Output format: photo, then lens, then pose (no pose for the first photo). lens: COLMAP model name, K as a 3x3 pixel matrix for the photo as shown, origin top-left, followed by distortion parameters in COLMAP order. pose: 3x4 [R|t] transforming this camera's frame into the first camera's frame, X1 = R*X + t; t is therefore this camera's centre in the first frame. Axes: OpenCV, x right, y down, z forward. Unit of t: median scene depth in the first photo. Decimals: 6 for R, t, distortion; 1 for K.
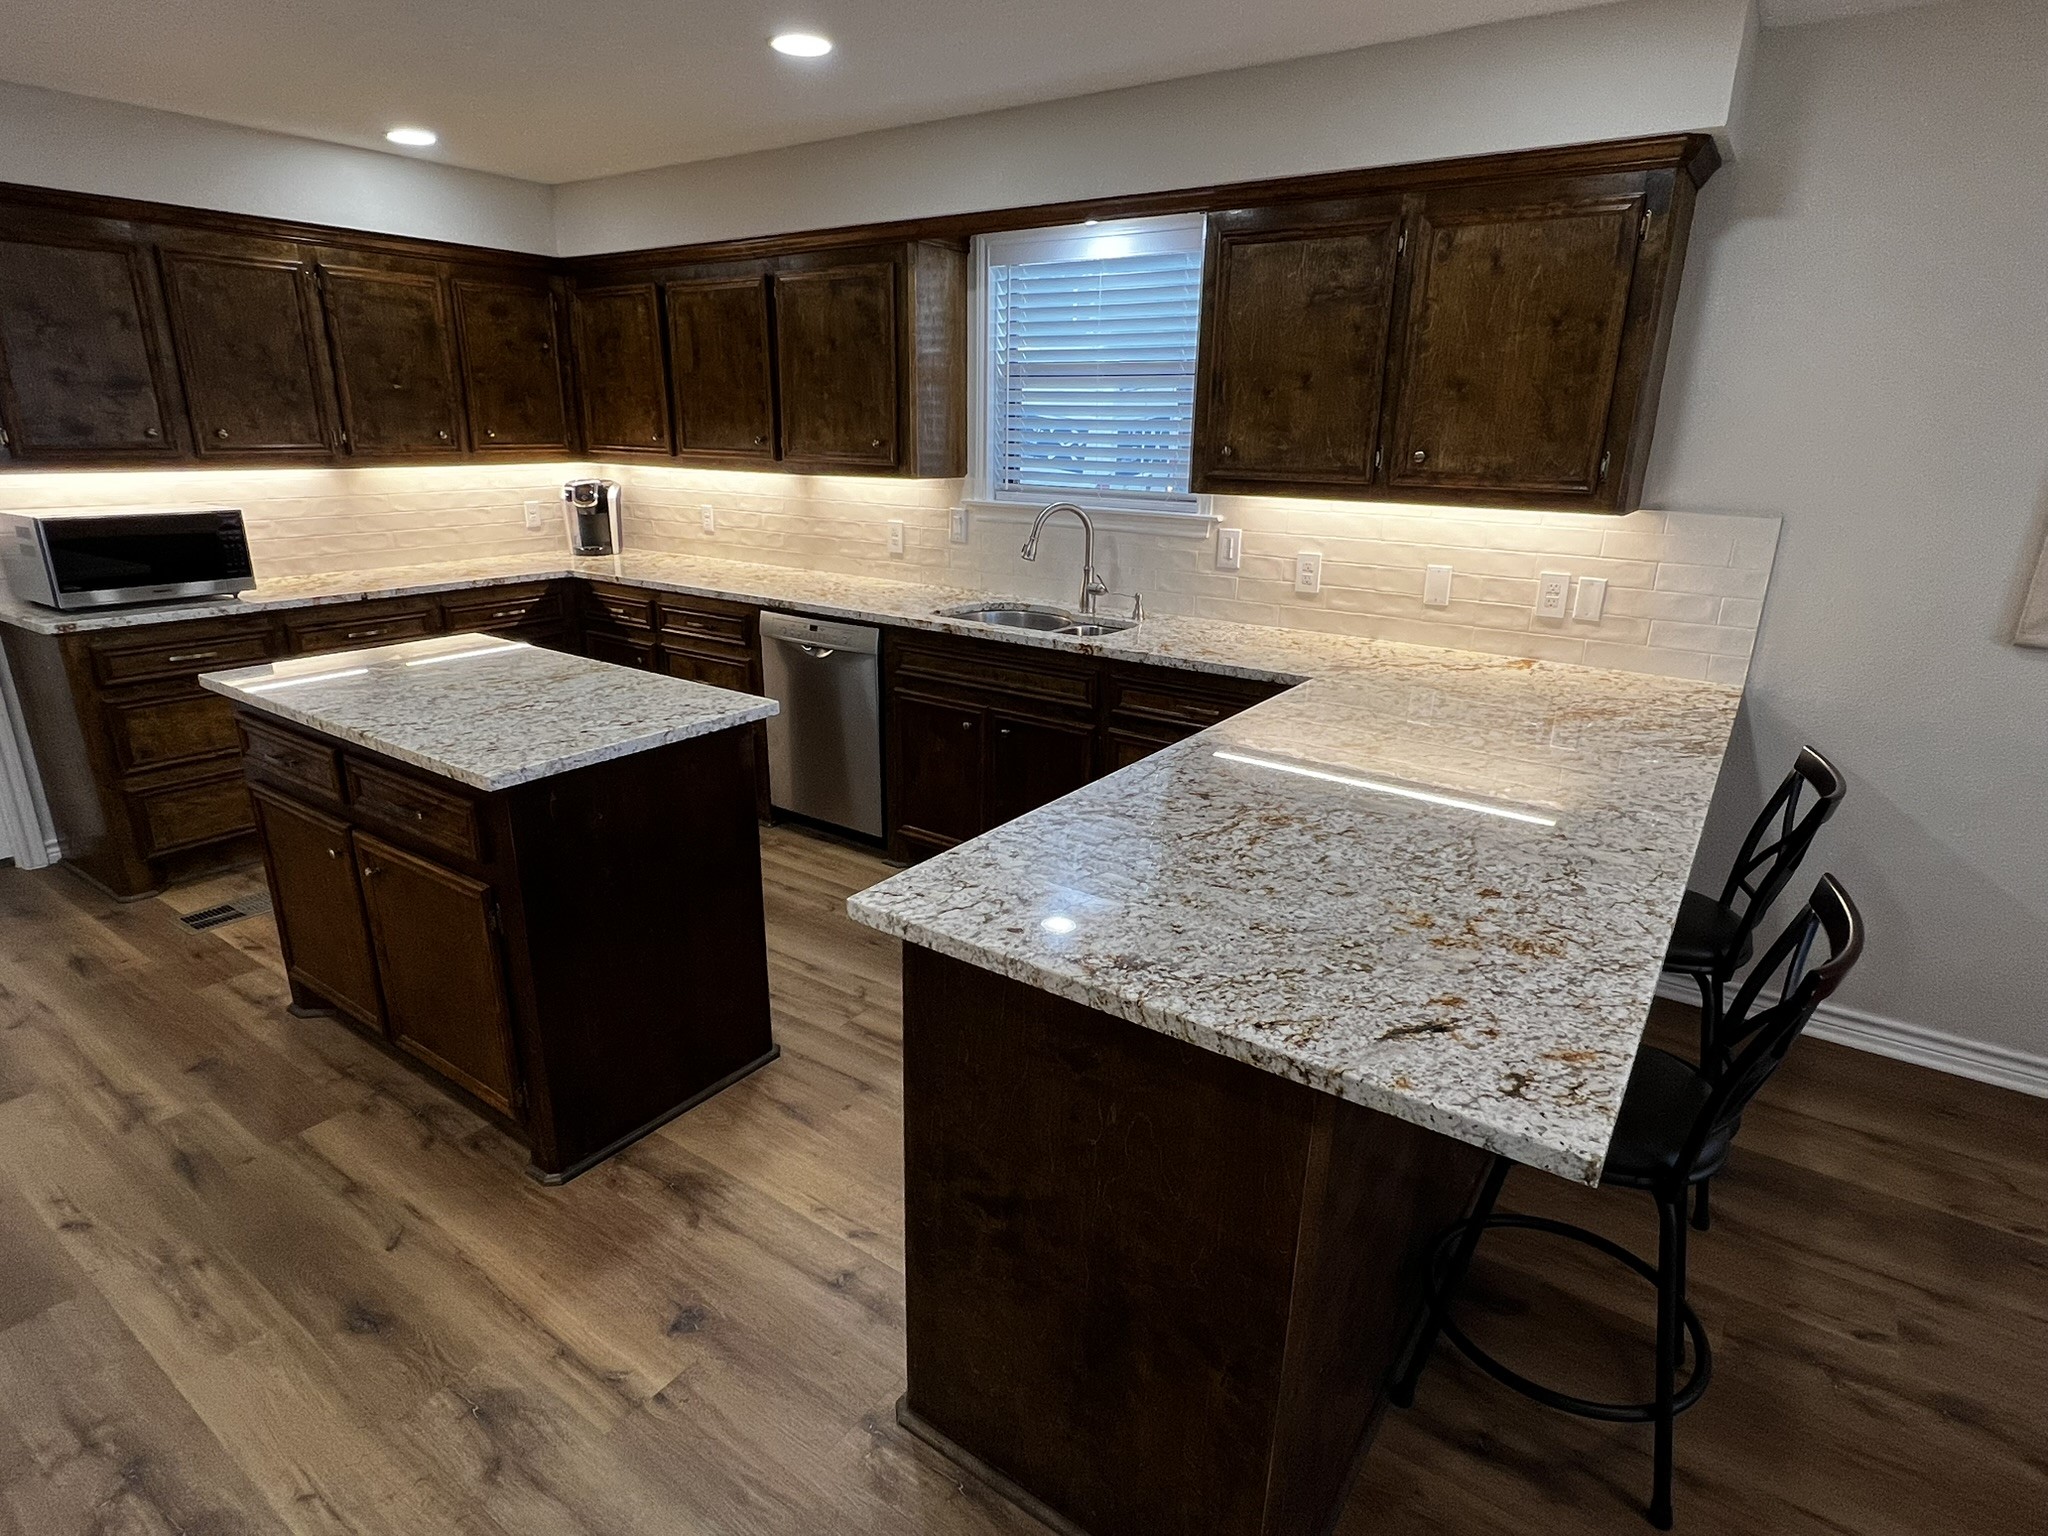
lens RADIAL K [[1083.5, 0, 1024.0], [0, 1083.5, 769.3], [0, 0, 1]] dist [0.000313, 0.000035]
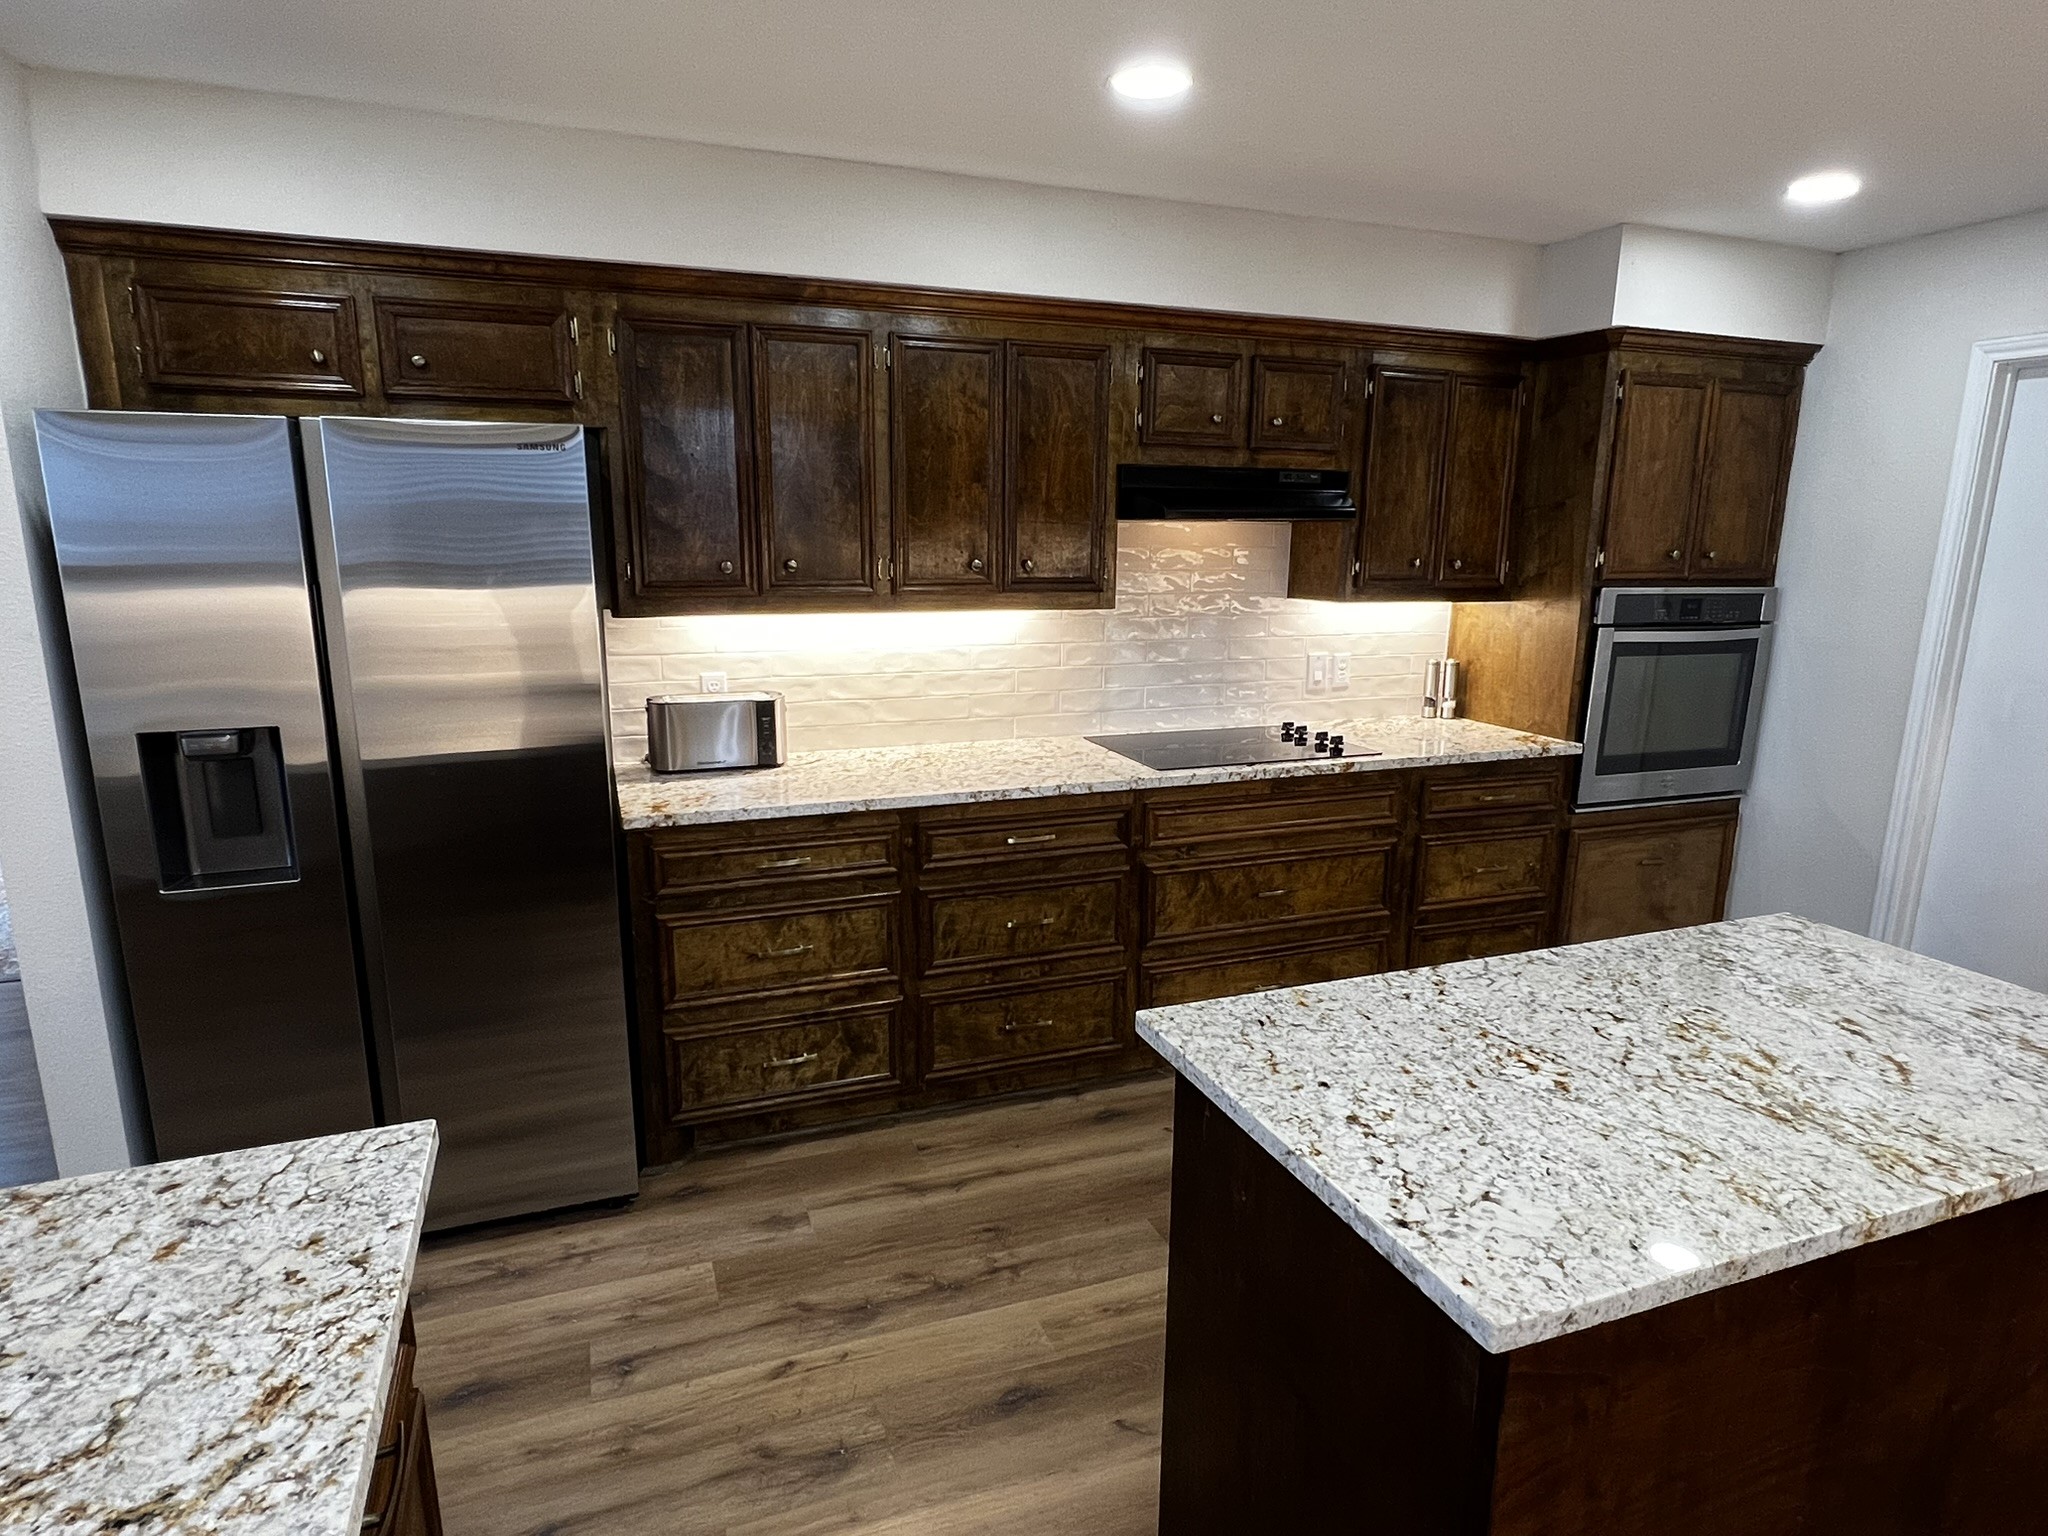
lens RADIAL K [[1150.2, 0, 1019.4], [0, 1150.2, 775.0], [0, 0, 1]] dist [0.000157, -0.000688]
pose [[-0.559698, 0.153930, -0.814275, 0.235836], [-0.270168, 0.895019, 0.354896, -0.492059], [0.783420, 0.418625, -0.459353, 1.465038]]
